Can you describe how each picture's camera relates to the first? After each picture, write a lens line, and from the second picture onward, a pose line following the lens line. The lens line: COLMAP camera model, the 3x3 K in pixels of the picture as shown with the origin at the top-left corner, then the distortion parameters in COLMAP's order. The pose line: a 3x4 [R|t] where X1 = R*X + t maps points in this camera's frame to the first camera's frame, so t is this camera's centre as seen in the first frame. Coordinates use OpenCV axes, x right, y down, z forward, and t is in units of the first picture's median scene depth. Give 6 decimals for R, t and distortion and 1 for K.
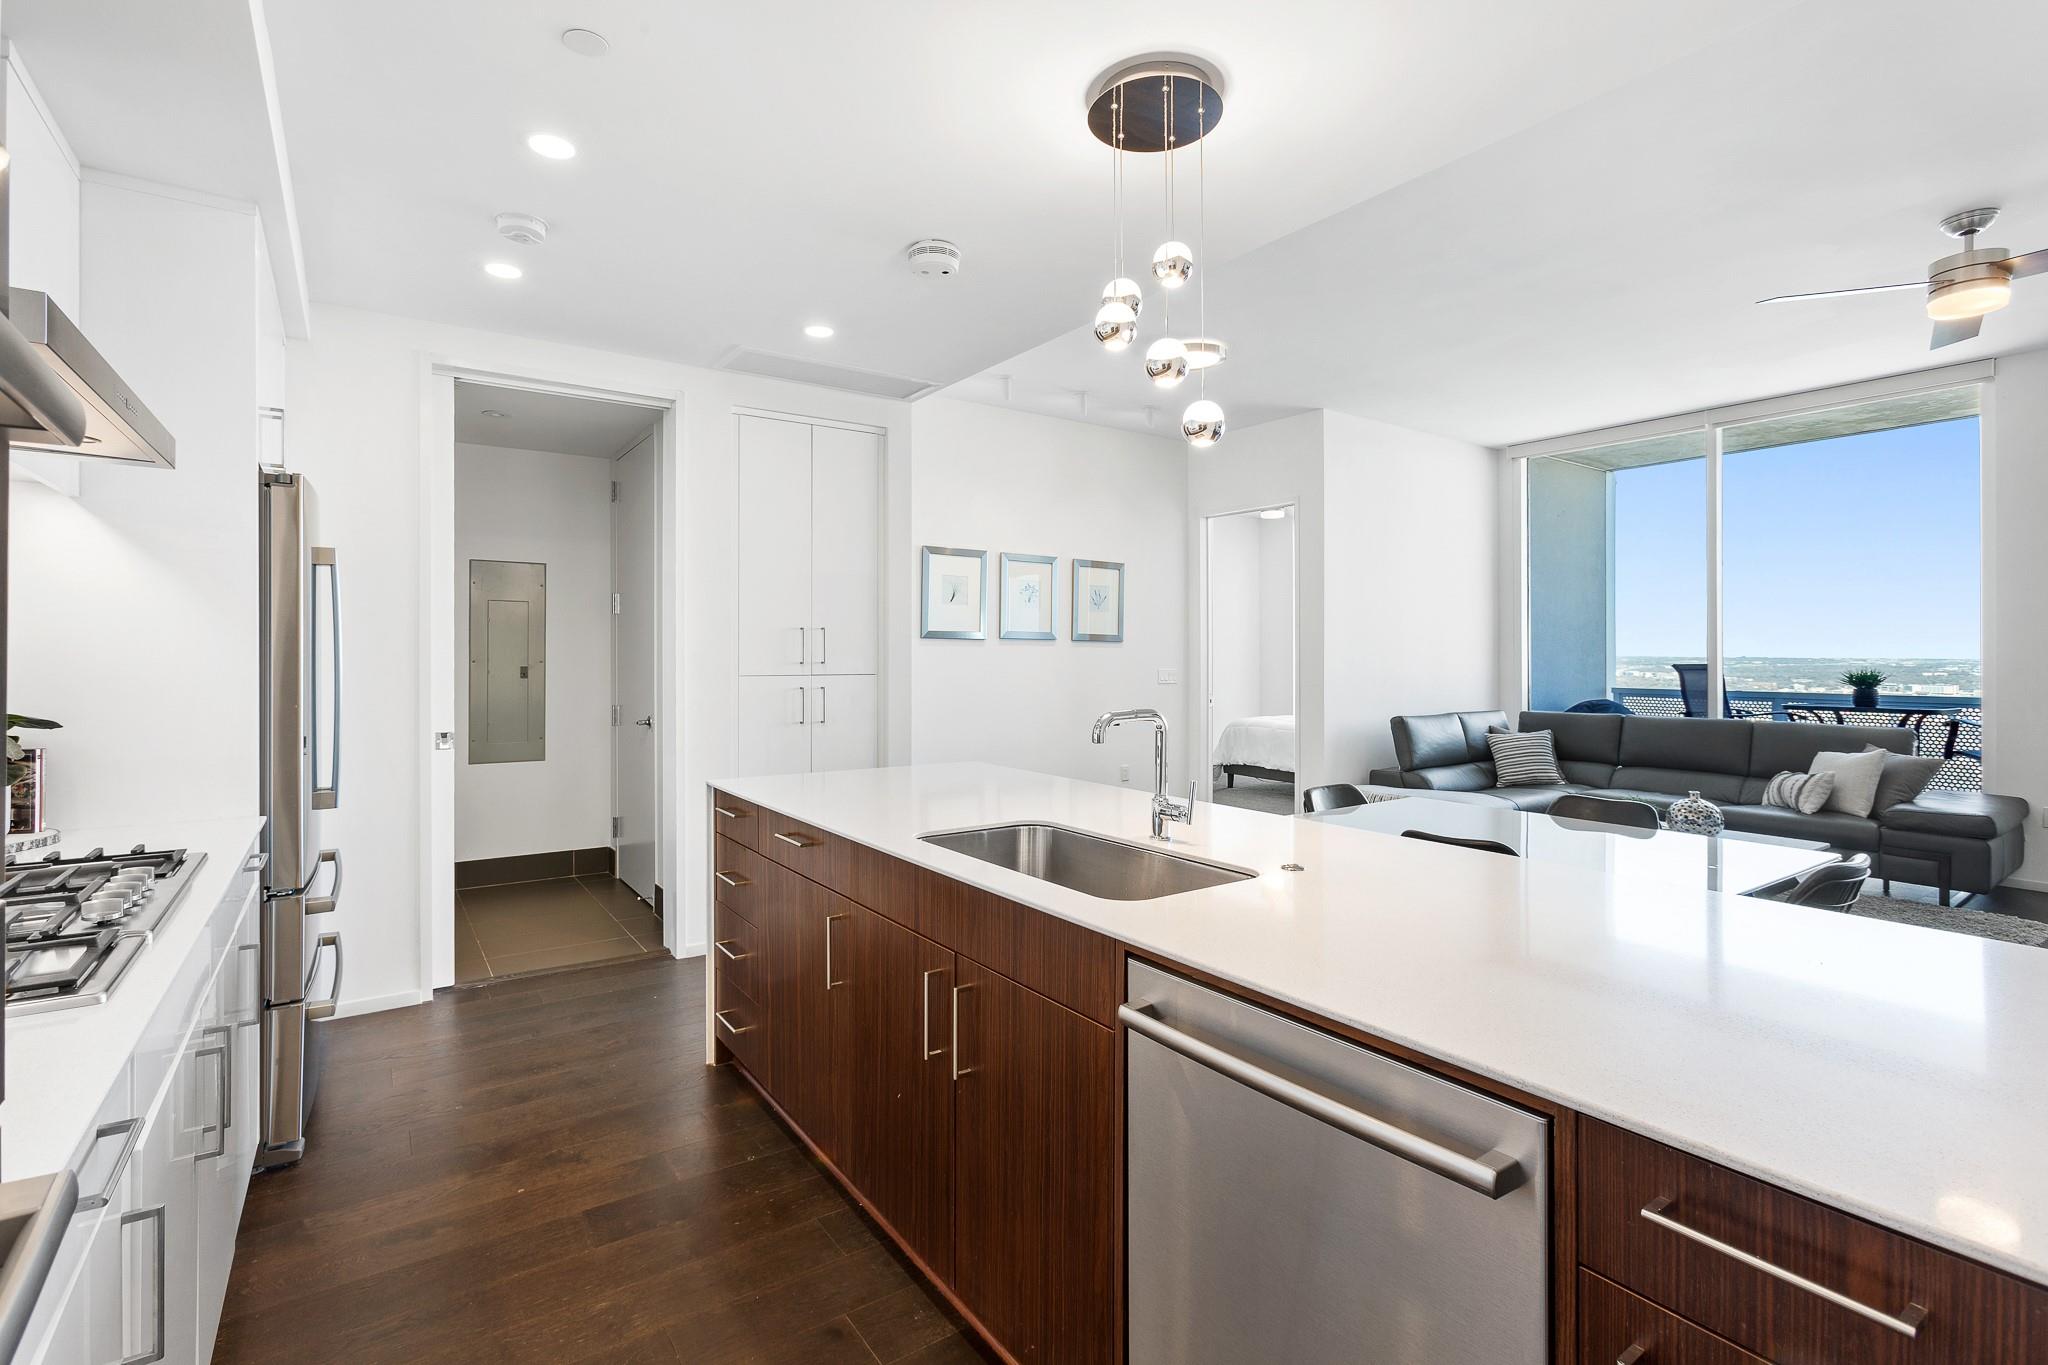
lens RADIAL K [[946.0, 0, 1033.1], [0, 946.0, 653.6], [0, 0, 1]] dist [0.018282, 0.009161]
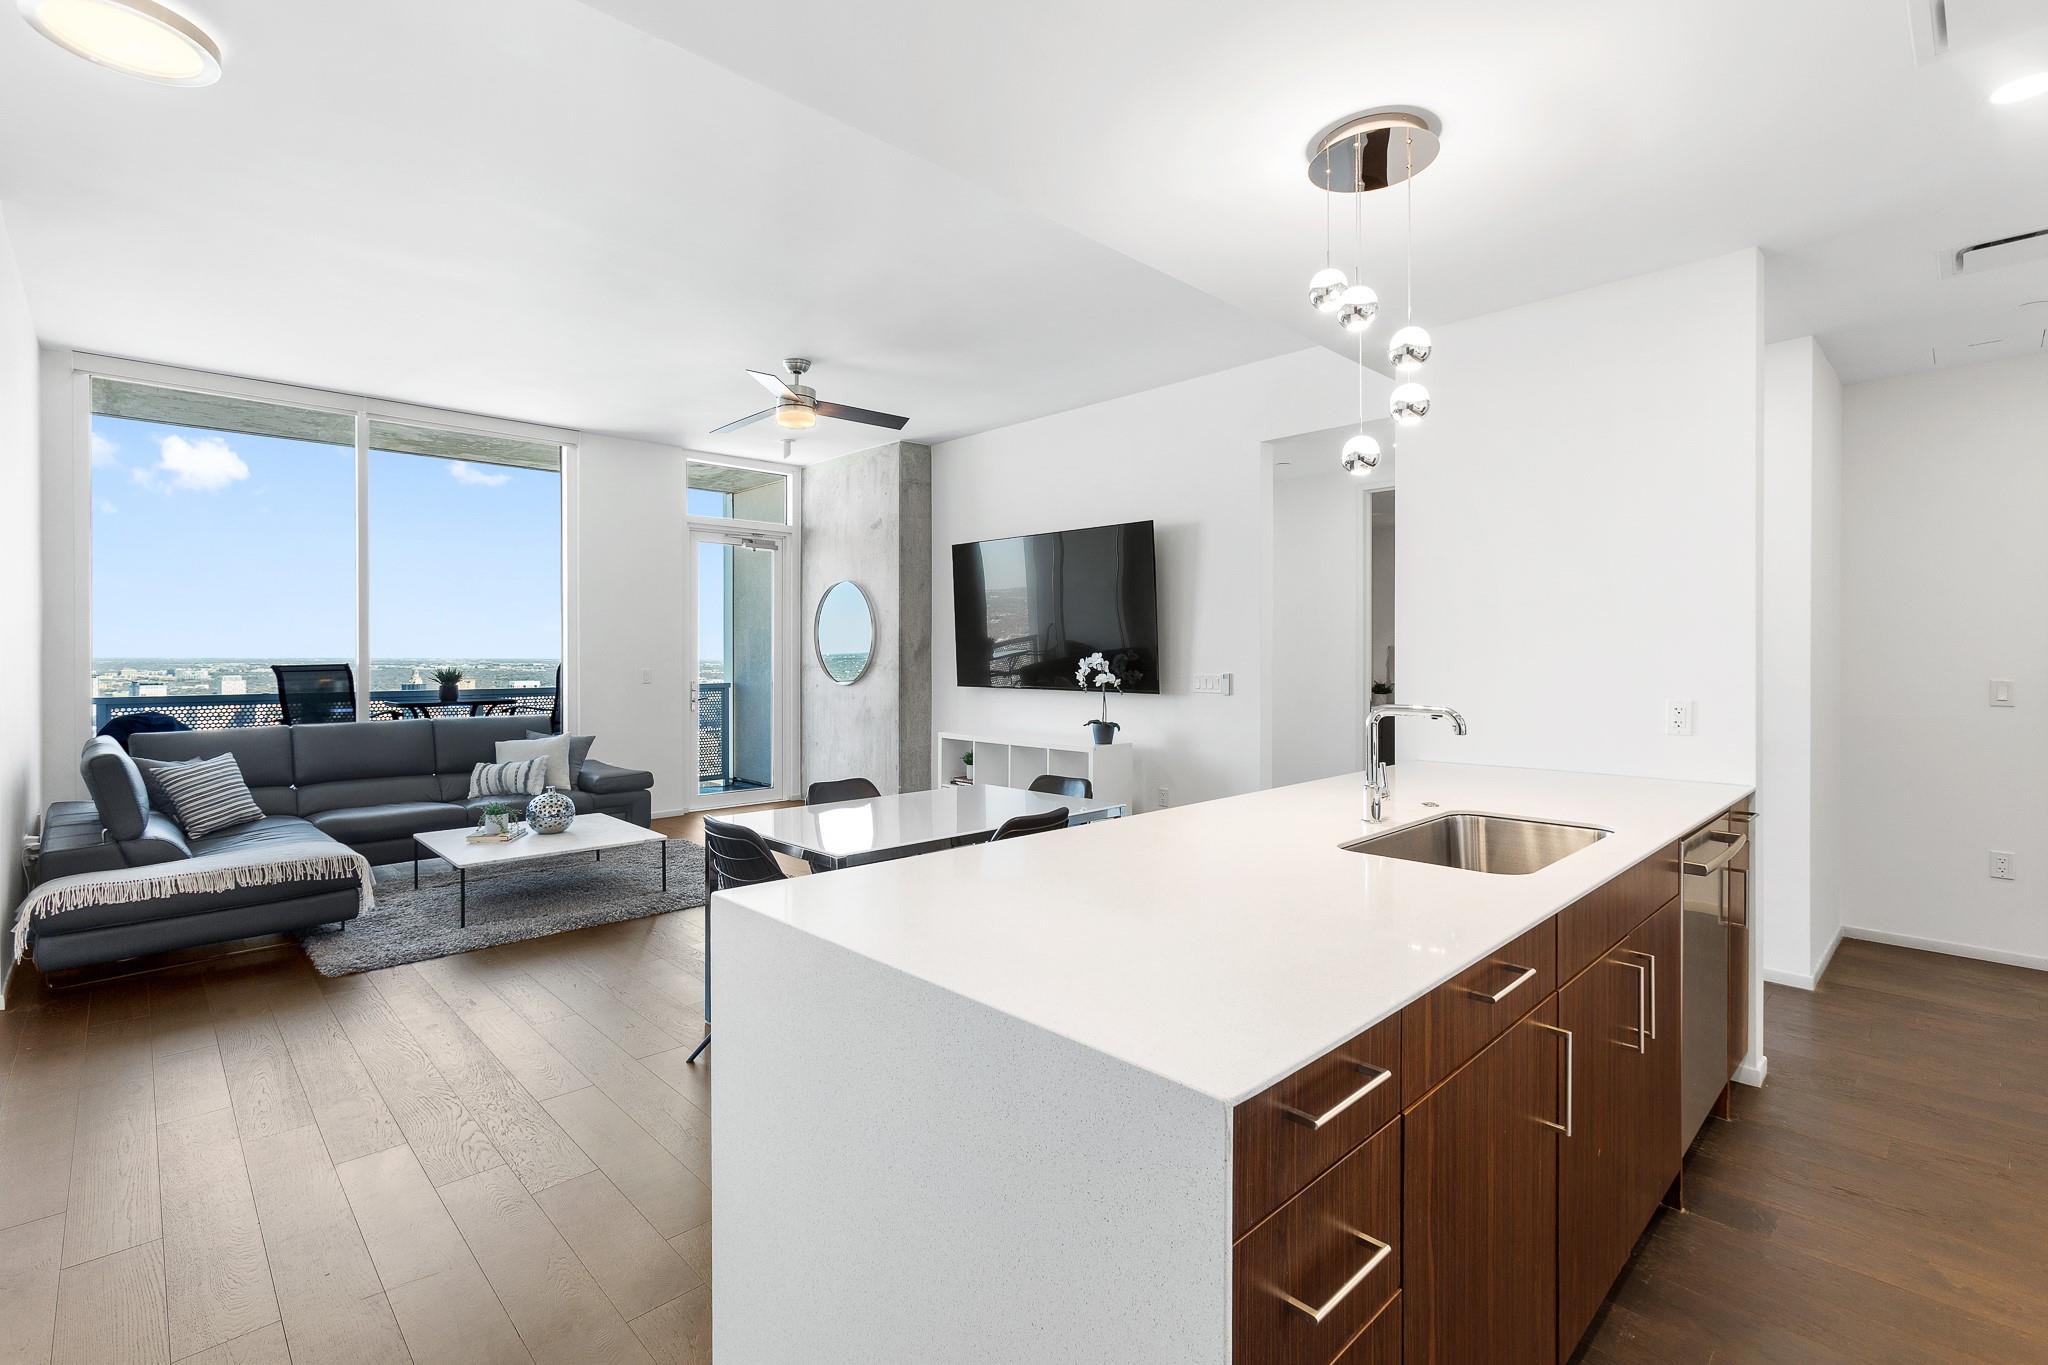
lens RADIAL K [[933.1, 0, 1000.8], [0, 933.1, 657.2], [0, 0, 1]] dist [-0.021119, 0.010867]
pose [[-0.121582, -0.001419, 0.992580, -0.282468], [-0.000437, 0.999999, 0.001376, 0.002422], [-0.992581, -0.000267, -0.121582, 0.494850]]
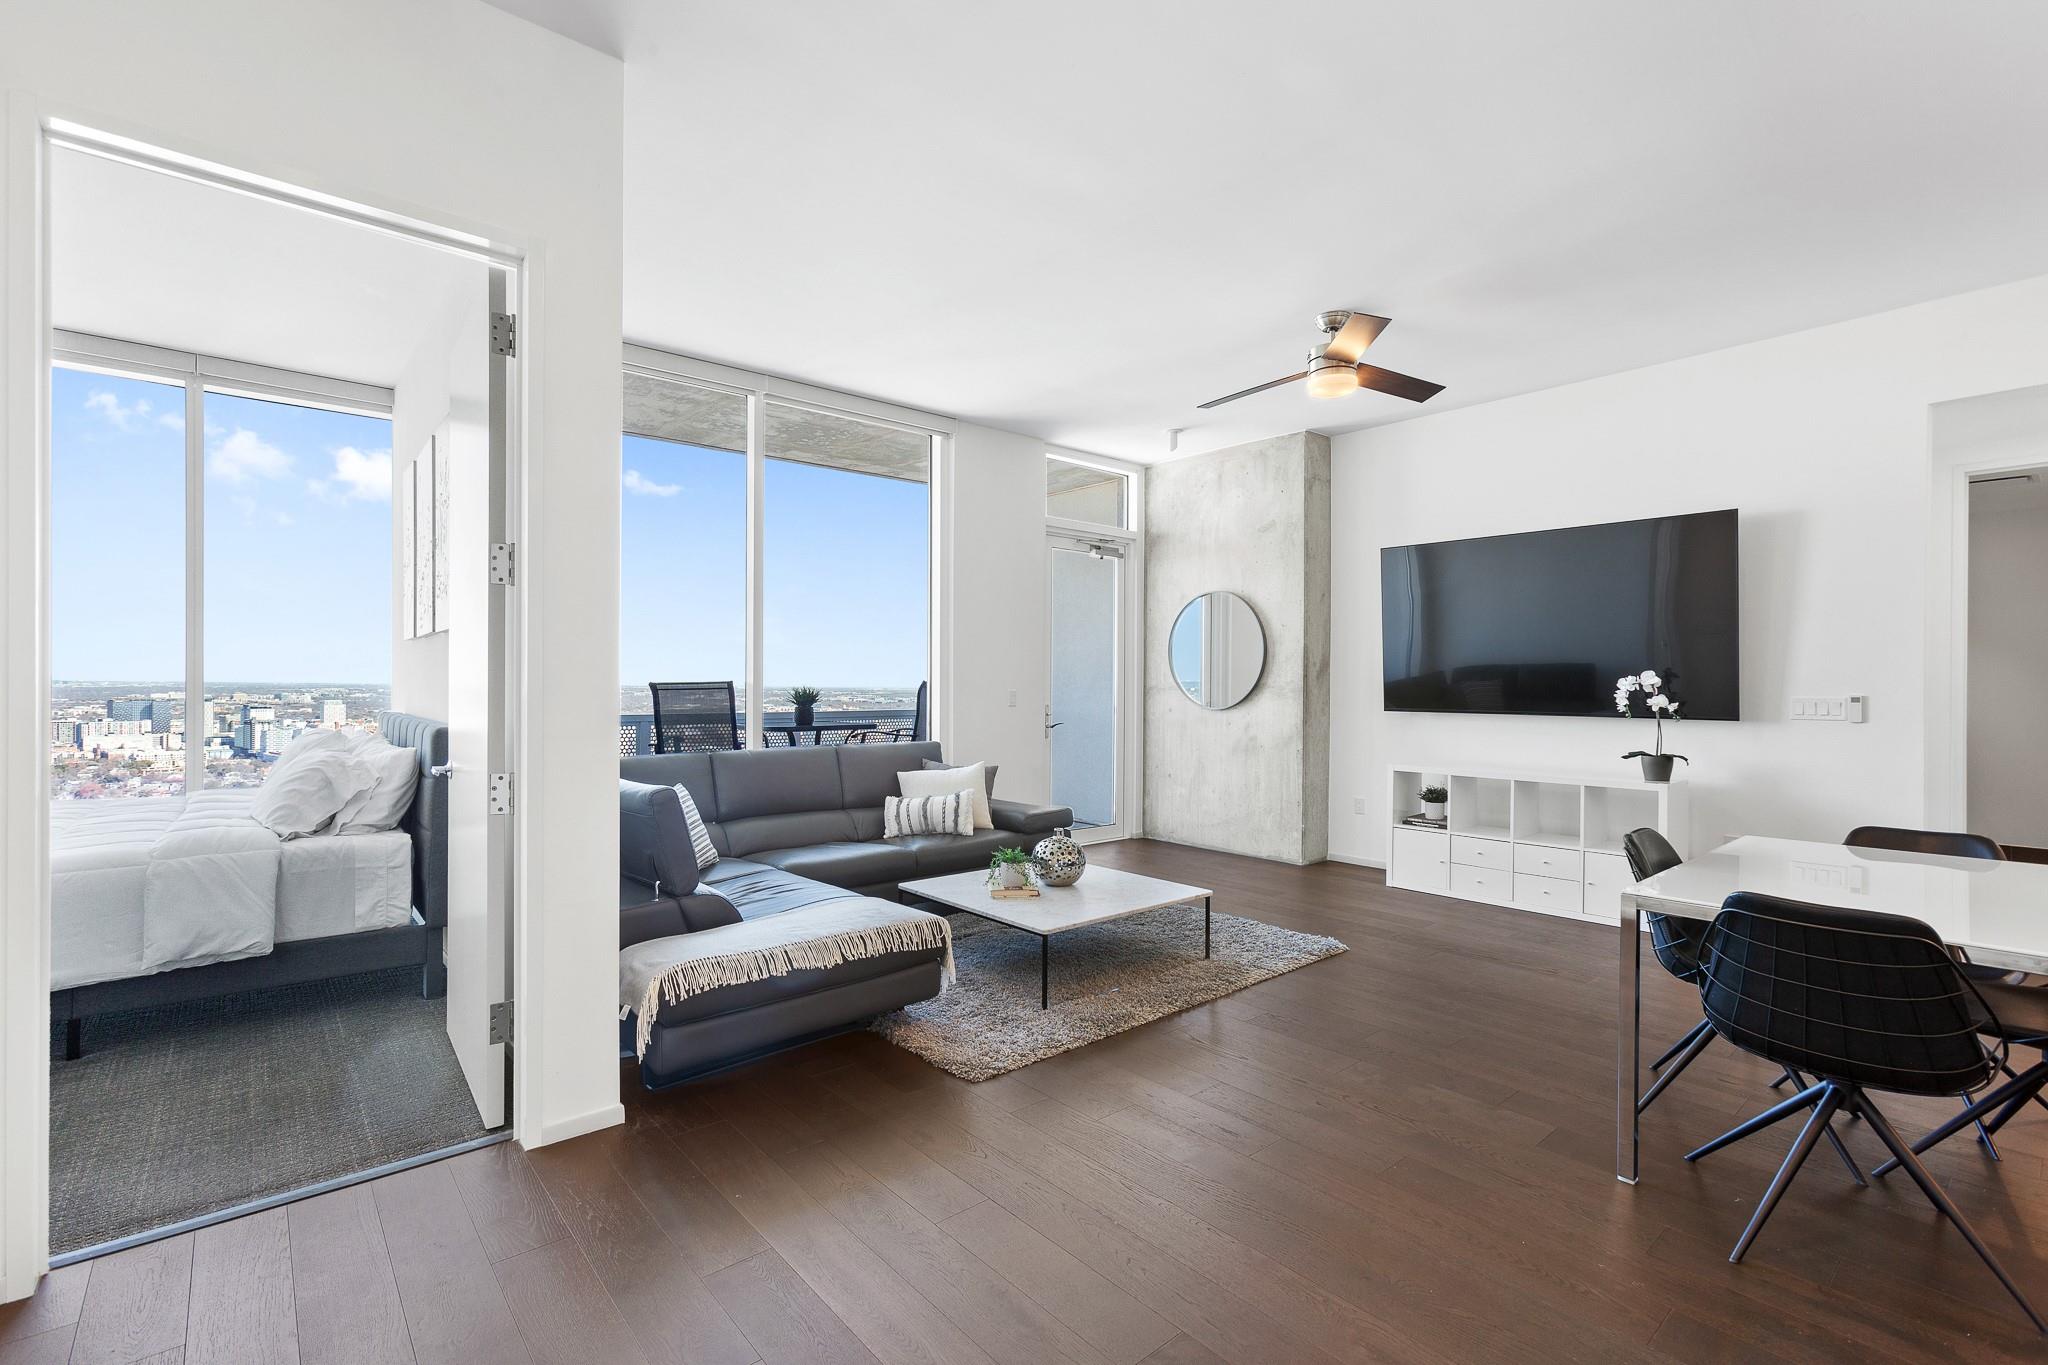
lens RADIAL K [[924.3, 0, 998.4], [0, 924.3, 679.8], [0, 0, 1]] dist [-0.029456, 0.018713]
pose [[-0.057668, 0.004574, 0.998325, -0.101427], [-0.004594, 0.999978, -0.004847, 0.012372], [-0.998325, -0.004865, -0.057645, 0.854110]]
